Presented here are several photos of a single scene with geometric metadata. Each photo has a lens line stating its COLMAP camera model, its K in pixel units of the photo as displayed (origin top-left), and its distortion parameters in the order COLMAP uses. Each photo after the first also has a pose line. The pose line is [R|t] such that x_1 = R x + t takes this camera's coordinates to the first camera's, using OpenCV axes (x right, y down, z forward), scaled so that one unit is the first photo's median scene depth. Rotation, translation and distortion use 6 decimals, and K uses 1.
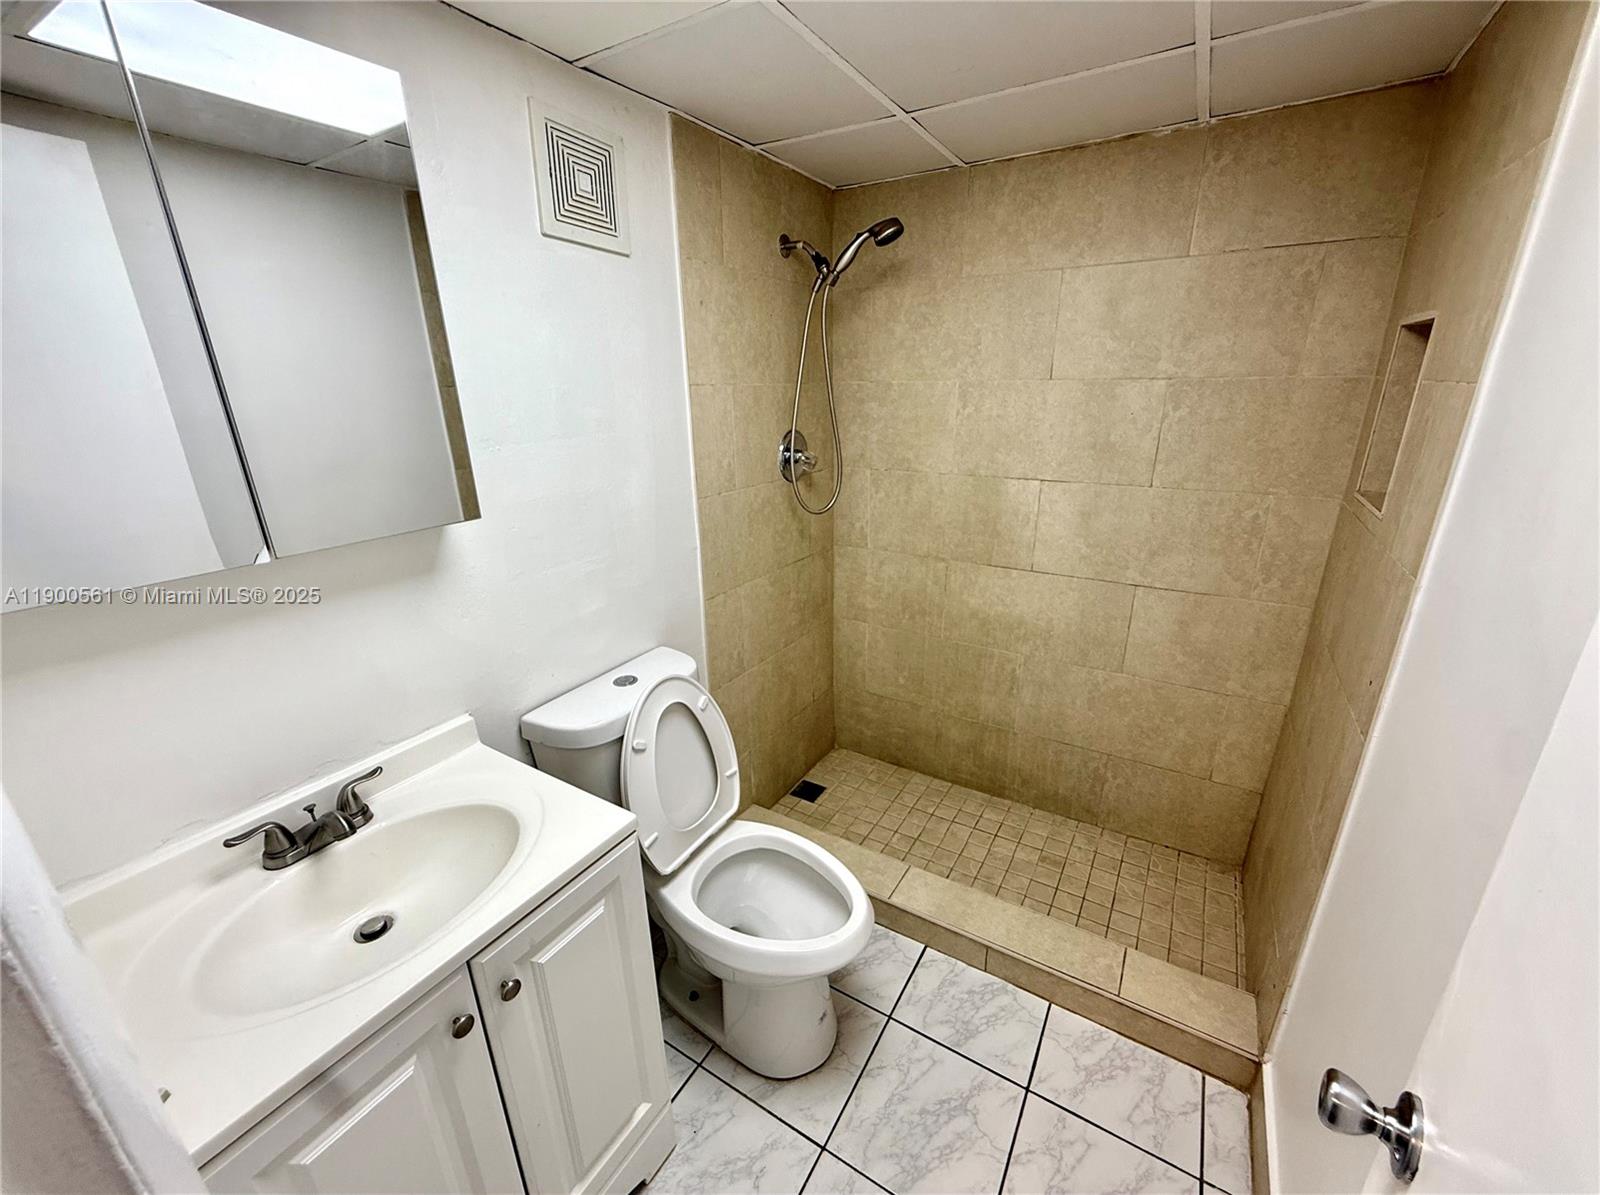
lens RADIAL K [[634.6, 0, 801.1], [0, 634.6, 598.3], [0, 0, 1]] dist [0.001122, -0.000106]
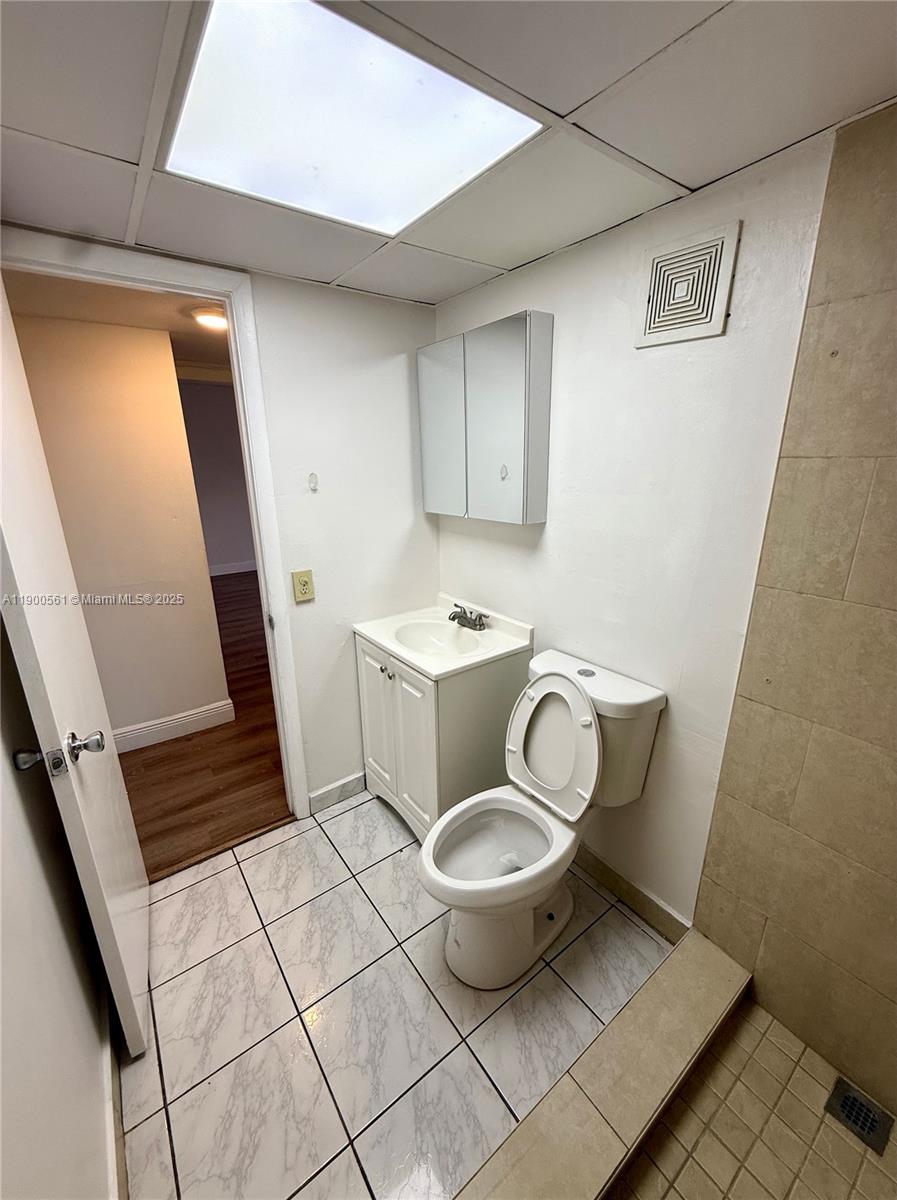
lens RADIAL K [[476.0, 0, 446.8], [0, 476.0, 600.3], [0, 0, 1]] dist [0.001122, -0.000106]
pose [[-0.364451, 0.290788, -0.884657, 0.742124], [-0.282982, 0.870486, 0.402710, -0.357007], [0.887185, 0.397110, -0.234961, 0.987127]]
